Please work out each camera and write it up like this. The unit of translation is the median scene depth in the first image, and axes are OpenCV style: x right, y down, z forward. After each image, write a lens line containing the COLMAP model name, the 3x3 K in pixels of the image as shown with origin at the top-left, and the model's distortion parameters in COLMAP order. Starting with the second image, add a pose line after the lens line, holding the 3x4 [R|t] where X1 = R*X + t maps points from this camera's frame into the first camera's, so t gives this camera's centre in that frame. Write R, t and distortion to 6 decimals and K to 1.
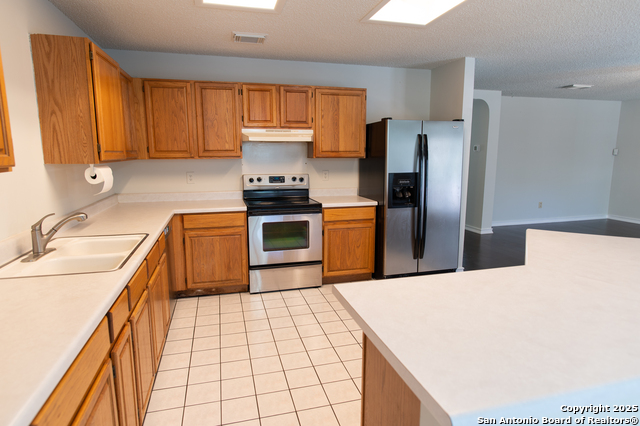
lens RADIAL K [[373.3, 0, 320.0], [0, 373.3, 213.0], [0, 0, 1]] dist [-0.001012, -0.000347]
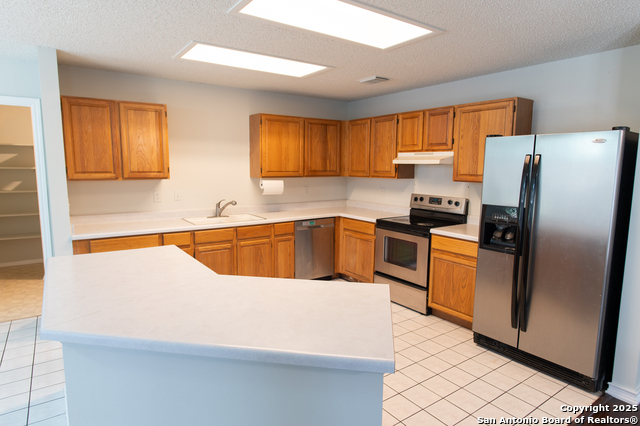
lens RADIAL K [[377.5, 0, 320.0], [0, 377.5, 213.0], [0, 0, 1]] dist [-0.006767, 0.000288]
pose [[0.341534, 0.122987, -0.931788, 0.791503], [-0.160218, 0.984509, 0.071220, -0.086671], [0.926113, 0.124965, 0.355948, 0.381901]]
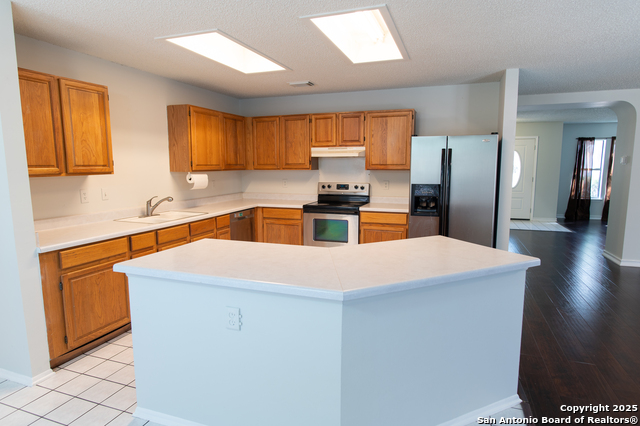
lens RADIAL K [[377.5, 0, 320.0], [0, 377.5, 213.0], [0, 0, 1]] dist [-0.006767, 0.000288]
pose [[0.818951, 0.072488, -0.569267, 0.591092], [-0.091077, 0.995835, -0.004218, 0.009926], [0.566590, 0.055302, 0.822142, -0.080225]]
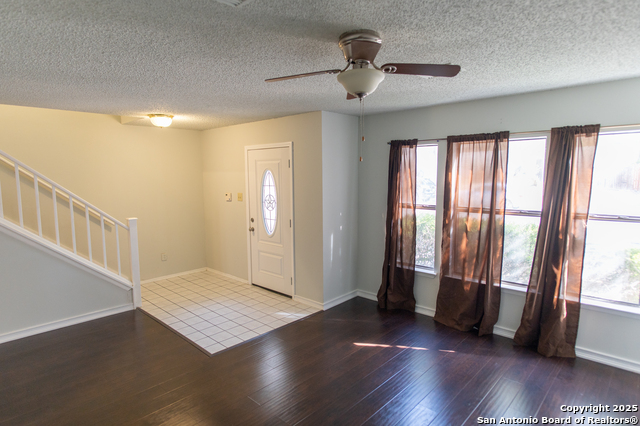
lens RADIAL K [[373.3, 0, 320.0], [0, 373.3, 213.0], [0, 0, 1]] dist [-0.001012, -0.000347]
pose [[0.512443, 0.094373, -0.853520, 1.475854], [-0.125845, 0.991465, 0.034070, -0.441382], [0.849450, 0.089952, 0.519945, 2.141259]]
